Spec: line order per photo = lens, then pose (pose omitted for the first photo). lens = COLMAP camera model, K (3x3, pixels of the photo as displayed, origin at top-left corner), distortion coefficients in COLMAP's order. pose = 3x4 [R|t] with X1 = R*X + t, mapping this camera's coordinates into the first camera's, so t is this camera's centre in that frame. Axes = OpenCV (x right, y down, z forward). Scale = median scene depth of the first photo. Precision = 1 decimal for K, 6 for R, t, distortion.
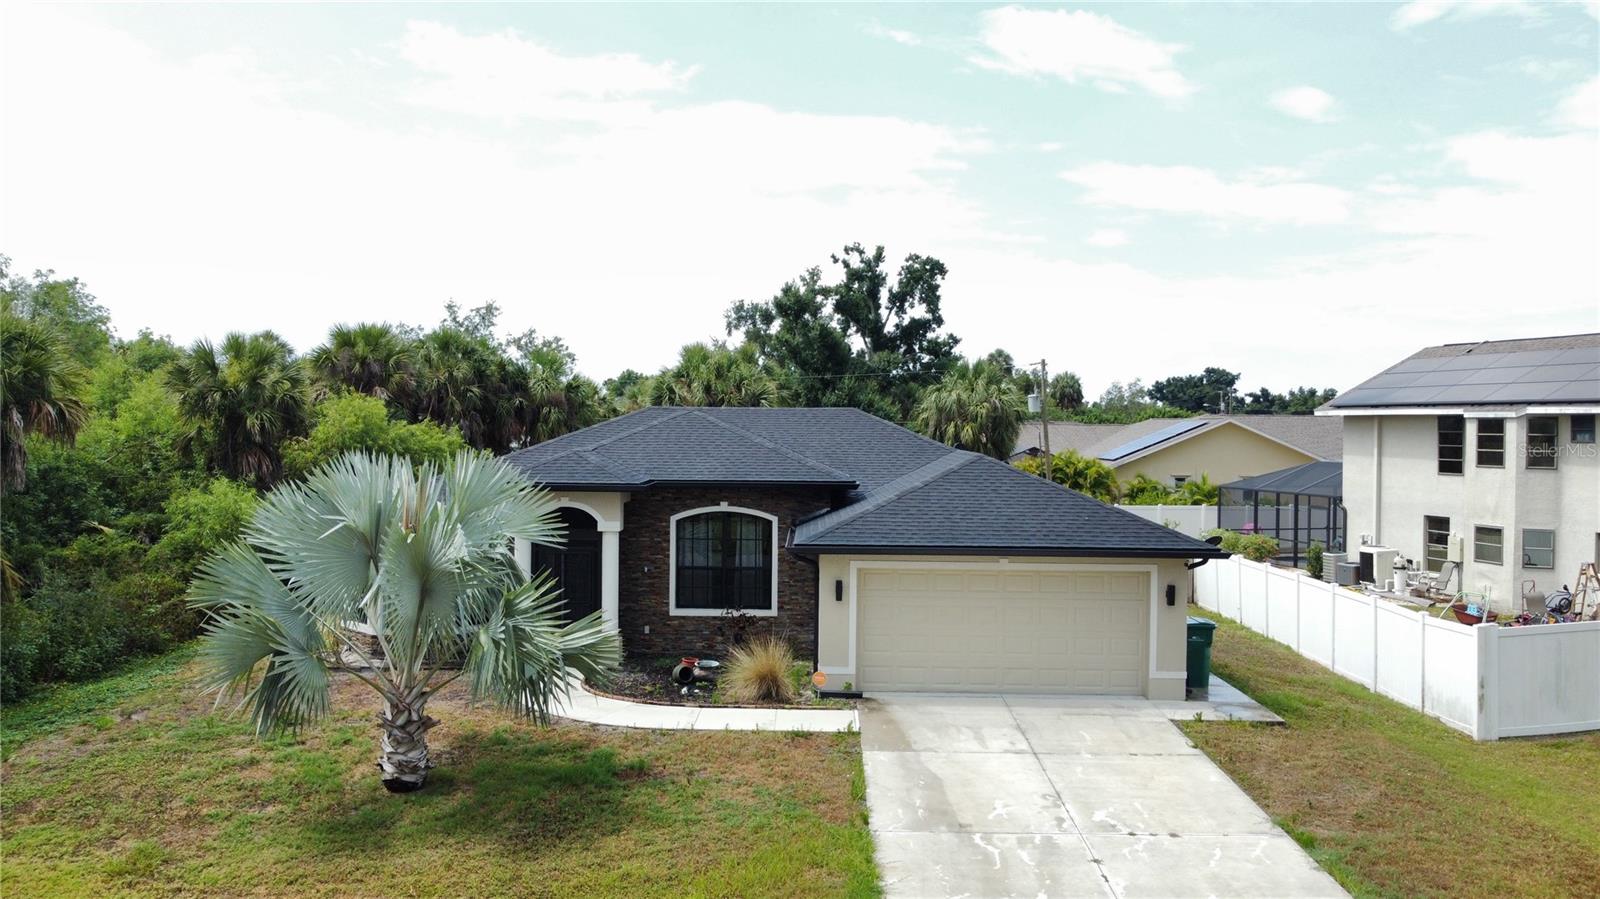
lens RADIAL K [[1214.3, 0, 792.7], [0, 1214.3, 443.4], [0, 0, 1]] dist [-0.012439, -0.006171]
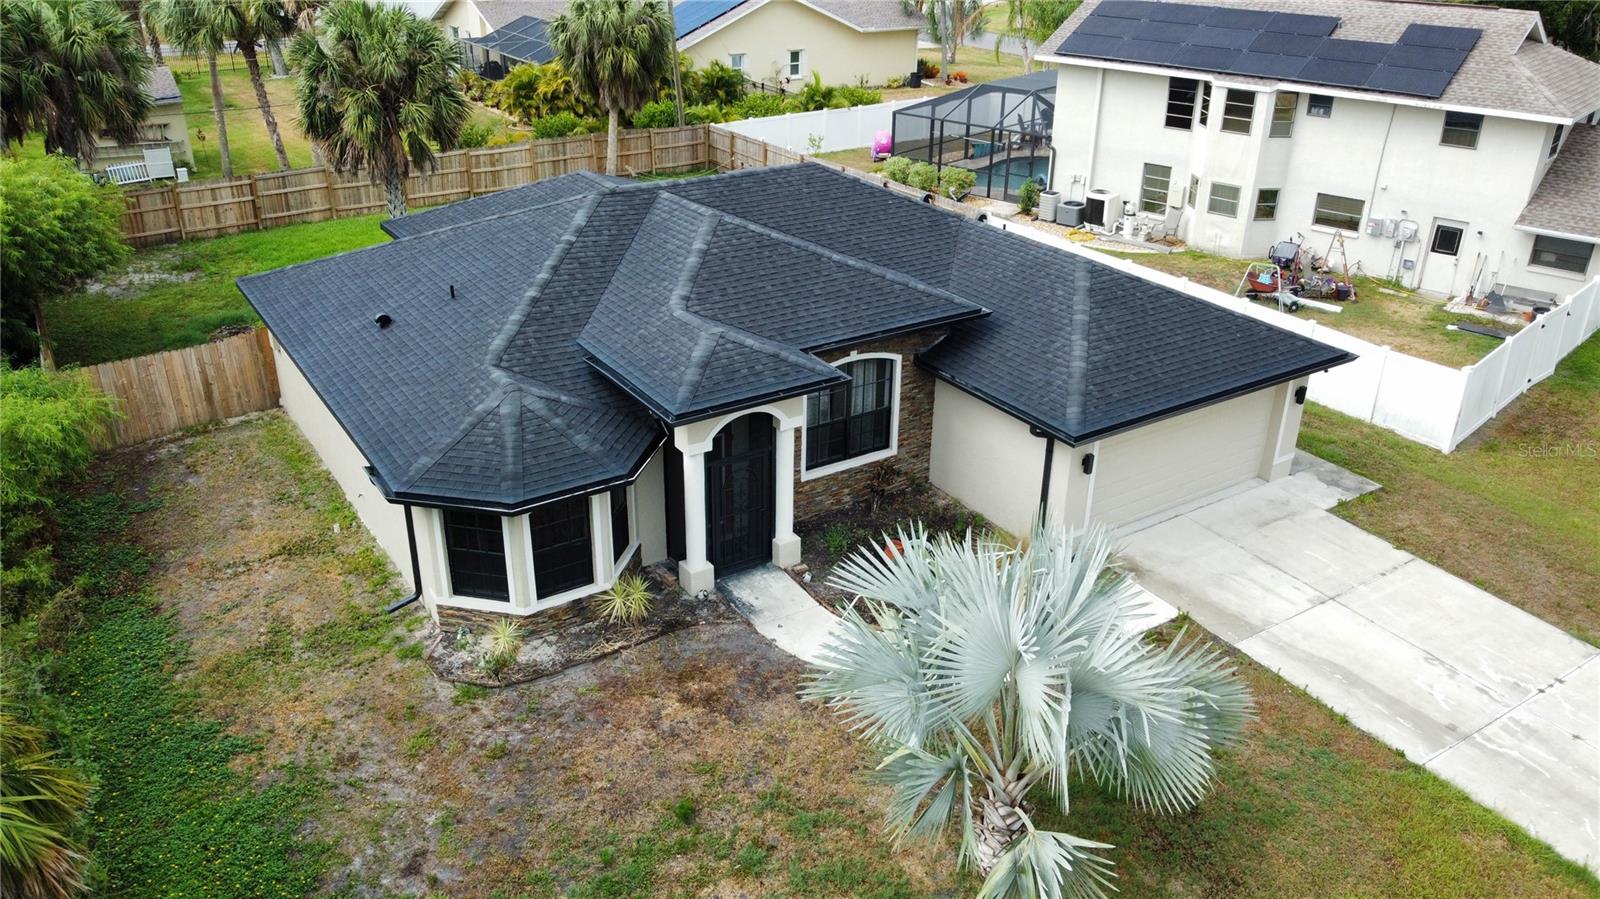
lens RADIAL K [[1214.3, 0, 792.7], [0, 1214.3, 443.4], [0, 0, 1]] dist [-0.012439, -0.006171]
pose [[0.832105, -0.238534, 0.500702, -0.568647], [0.007345, 0.907448, 0.420101, -0.269781], [-0.554569, -0.345891, 0.756844, 0.350035]]
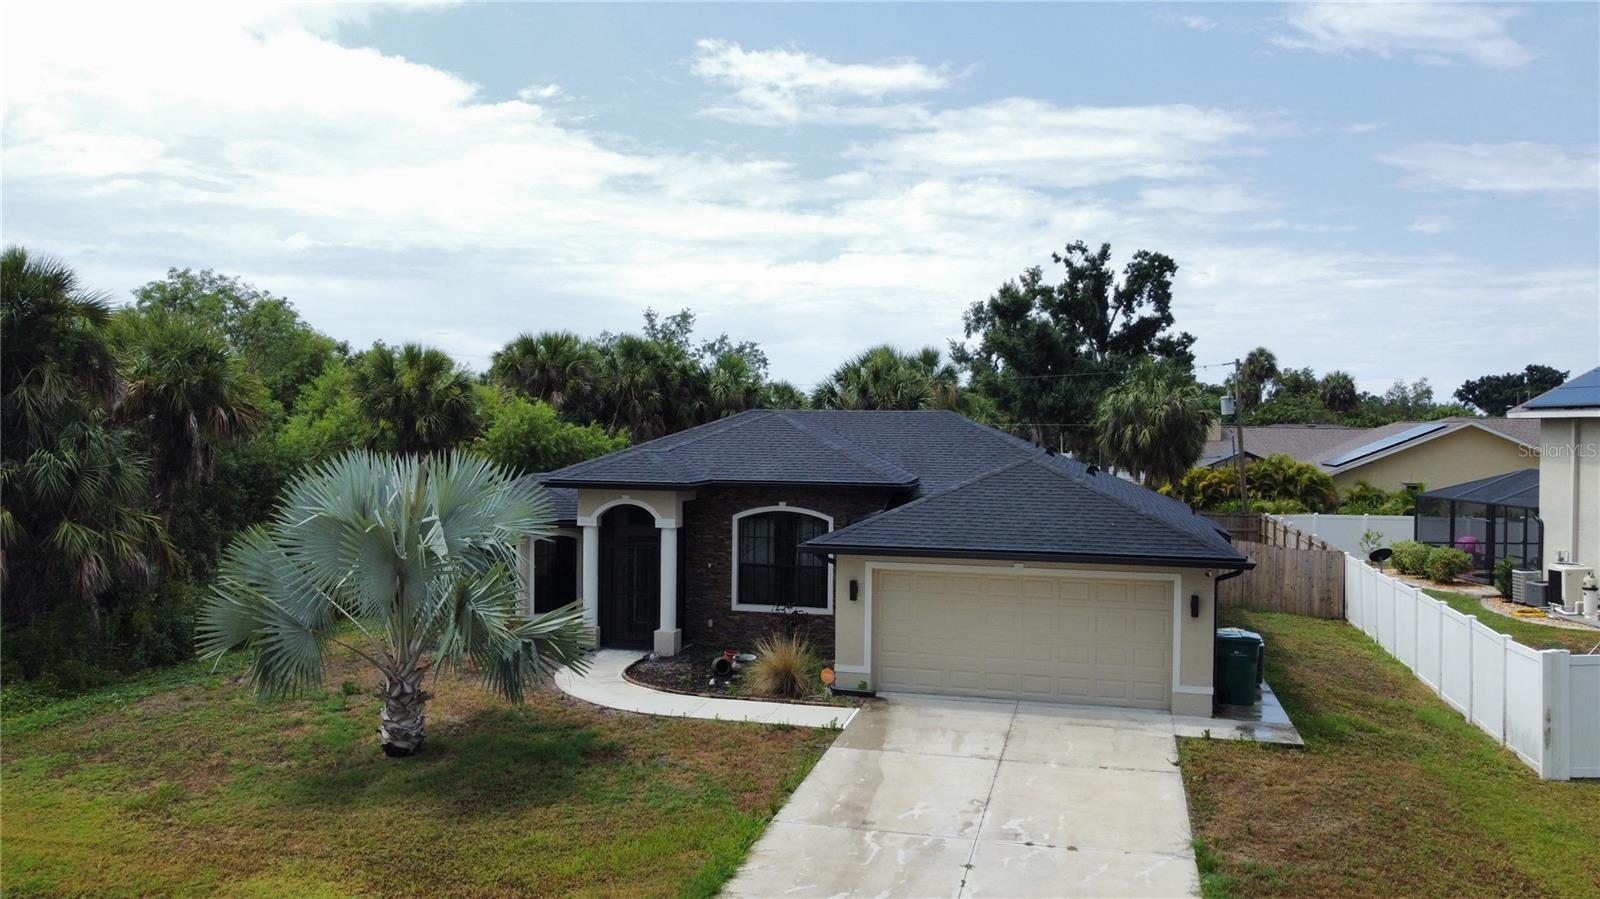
lens RADIAL K [[1214.3, 0, 792.7], [0, 1214.3, 443.4], [0, 0, 1]] dist [-0.012439, -0.006171]
pose [[0.973782, 0.004390, -0.227440, 0.192885], [-0.004874, 0.999987, -0.001564, 0.000035], [0.227430, 0.002631, 0.973791, -0.001259]]
